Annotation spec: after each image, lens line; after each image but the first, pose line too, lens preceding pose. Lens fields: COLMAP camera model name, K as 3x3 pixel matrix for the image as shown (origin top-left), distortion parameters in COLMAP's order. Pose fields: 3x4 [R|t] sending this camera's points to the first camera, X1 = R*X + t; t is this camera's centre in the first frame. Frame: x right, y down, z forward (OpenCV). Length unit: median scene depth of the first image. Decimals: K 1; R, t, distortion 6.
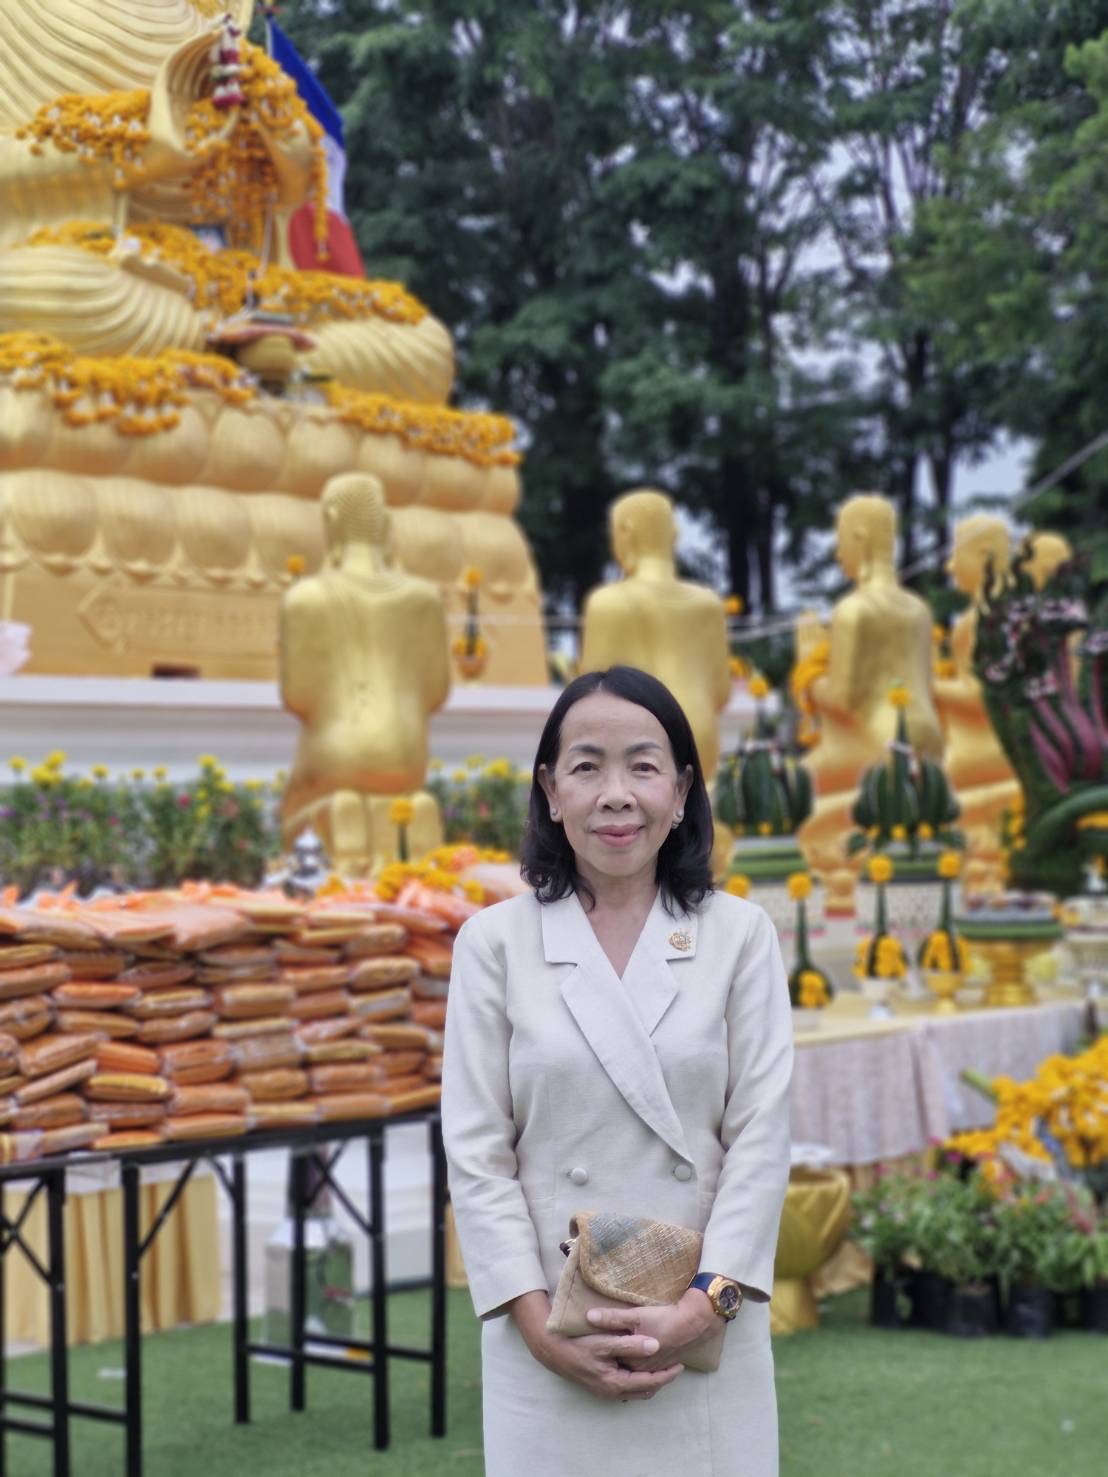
lens RADIAL K [[3346.3, 0, 554.6], [0, 3346.3, 739.6], [0, 0, 1]] dist [0.028401, 0.000000]
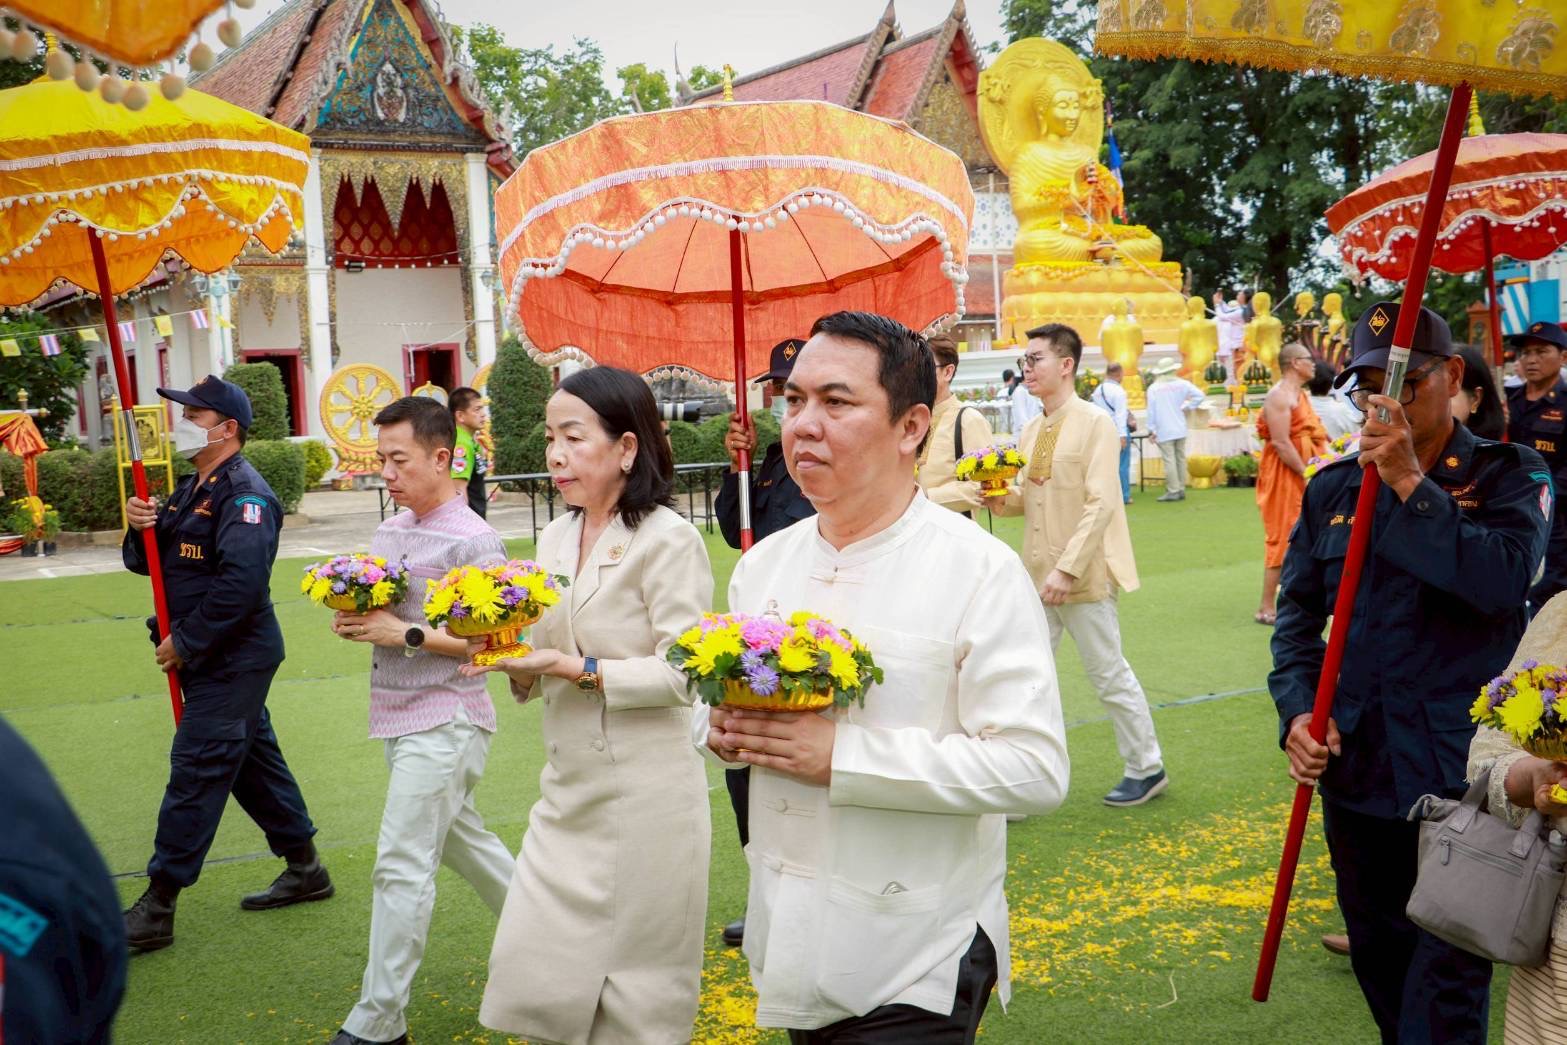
lens RADIAL K [[1476.3, 0, 781.0], [0, 1476.3, 512.0], [0, 0, 1]] dist [-0.014546, 0.001968]
pose [[0.946735, -0.002774, -0.322001, 0.094285], [0.037545, 0.994094, 0.101825, -0.013063], [0.319817, -0.108491, 0.941247, -0.626560]]
